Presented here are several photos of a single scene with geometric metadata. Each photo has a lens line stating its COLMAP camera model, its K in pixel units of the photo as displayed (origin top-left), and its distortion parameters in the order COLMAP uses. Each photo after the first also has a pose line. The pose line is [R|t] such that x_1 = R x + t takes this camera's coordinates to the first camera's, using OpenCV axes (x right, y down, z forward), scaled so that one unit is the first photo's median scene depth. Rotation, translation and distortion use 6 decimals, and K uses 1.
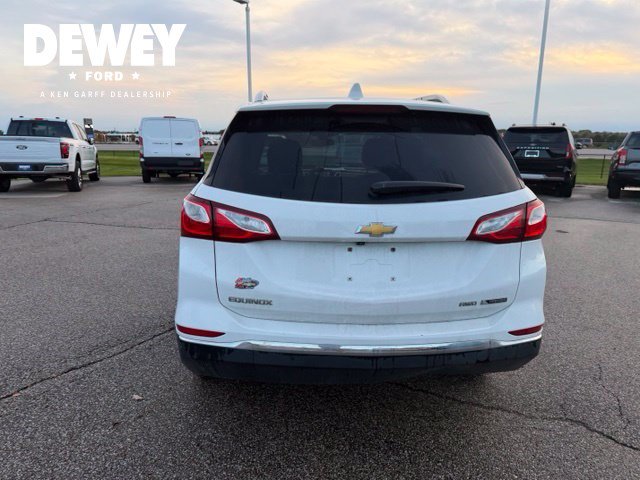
lens RADIAL K [[450.5, 0, 315.5], [0, 450.5, 239.1], [0, 0, 1]] dist [0.042884, -0.053162]
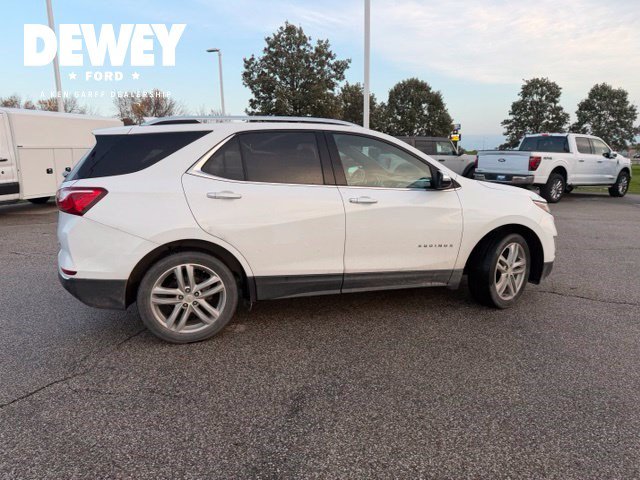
lens RADIAL K [[450.5, 0, 318.6], [0, 450.5, 241.0], [0, 0, 1]] dist [0.042884, -0.053162]
pose [[0.241887, 0.174346, -0.954513, 2.197074], [-0.201367, 0.971328, 0.126388, -0.277054], [0.949180, 0.161635, 0.270059, 1.418885]]
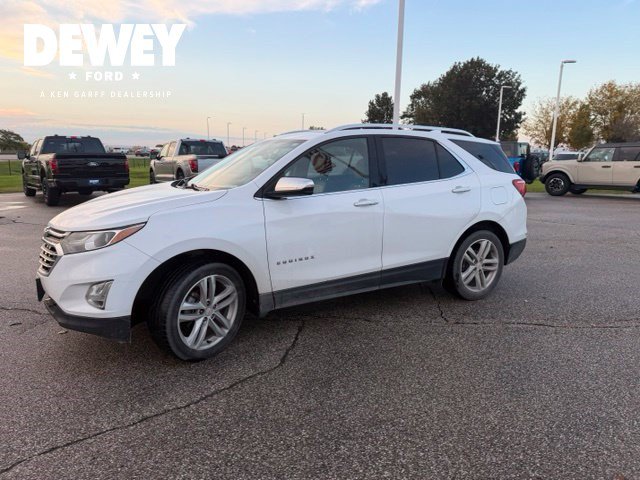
lens RADIAL K [[450.5, 0, 315.1], [0, 450.5, 236.9], [0, 0, 1]] dist [0.042884, -0.053162]
pose [[-0.441353, -0.173947, 0.880312, -1.929584], [0.175405, 0.945382, 0.274746, -0.652414], [-0.880023, 0.275671, -0.386737, 2.927082]]
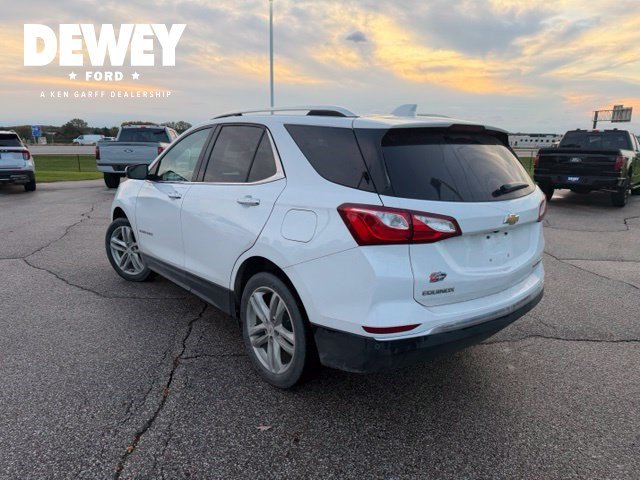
lens RADIAL K [[450.5, 0, 313.9], [0, 450.5, 239.5], [0, 0, 1]] dist [0.042884, -0.053162]
pose [[0.812886, -0.123355, 0.569210, -0.989589], [0.121375, 0.991735, 0.041586, -0.079277], [-0.569635, 0.035283, 0.821140, 0.198863]]
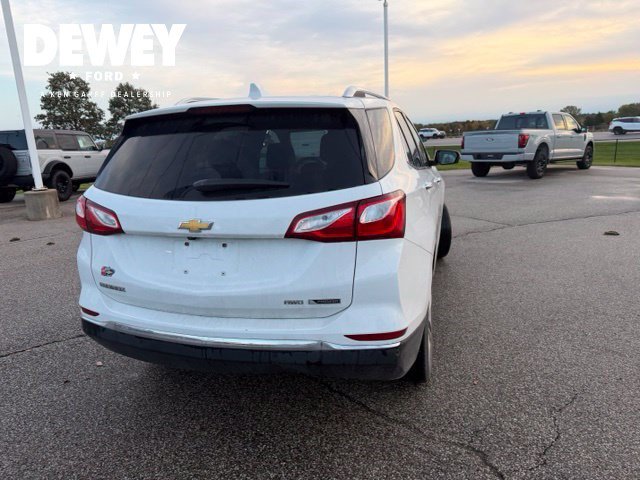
lens RADIAL K [[450.5, 0, 317.0], [0, 450.5, 236.5], [0, 0, 1]] dist [0.042884, -0.053162]
pose [[0.938549, 0.023062, -0.344375, 0.679628], [-0.021580, 0.999734, 0.008136, -0.009197], [0.344471, -0.000205, 0.938797, 0.096275]]
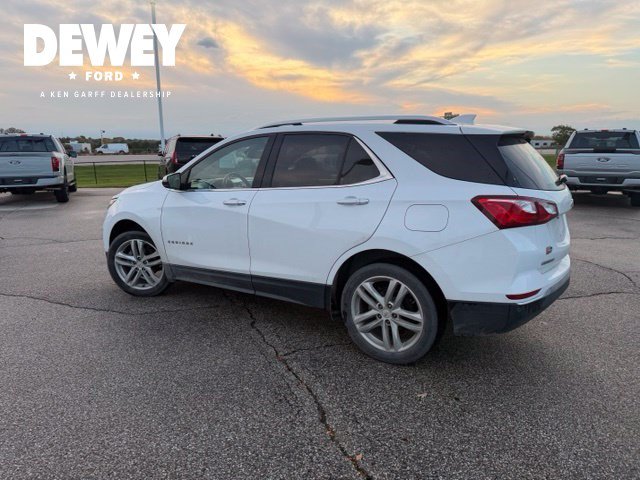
lens RADIAL K [[450.5, 0, 311.9], [0, 450.5, 233.0], [0, 0, 1]] dist [0.042884, -0.053162]
pose [[0.605640, -0.160768, 0.779329, -1.650227], [0.182454, 0.981342, 0.060650, -0.175486], [-0.774539, 0.105460, 0.623673, 0.615540]]
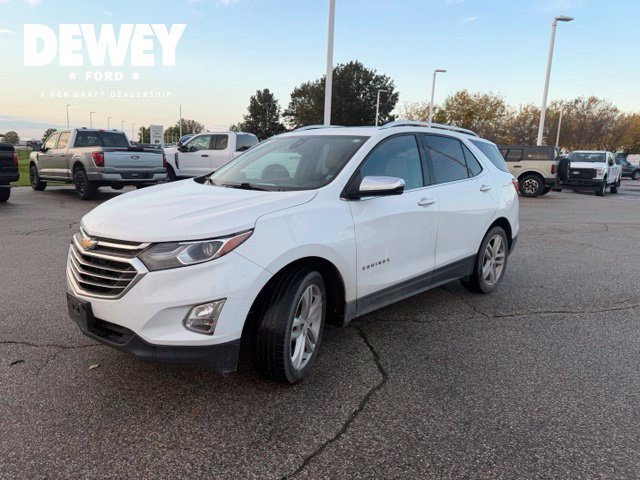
lens RADIAL K [[450.5, 0, 316.1], [0, 450.5, 237.7], [0, 0, 1]] dist [0.042884, -0.053162]
pose [[-0.669838, -0.164405, 0.724078, -1.419034], [0.120994, 0.937976, 0.324903, -0.748961], [-0.732583, 0.305241, -0.608399, 3.459343]]
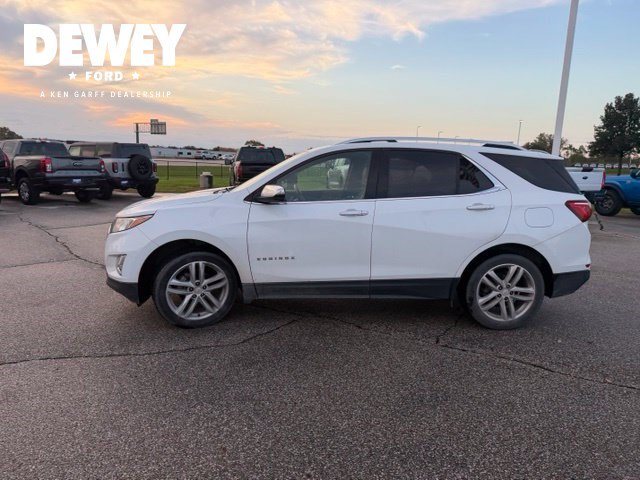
lens RADIAL K [[450.5, 0, 312.5], [0, 450.5, 242.8], [0, 0, 1]] dist [0.042884, -0.053162]
pose [[0.011617, -0.190348, 0.981648, -2.291099], [0.182081, 0.965704, 0.185102, -0.508413], [-0.983215, 0.176589, 0.045877, 2.107096]]
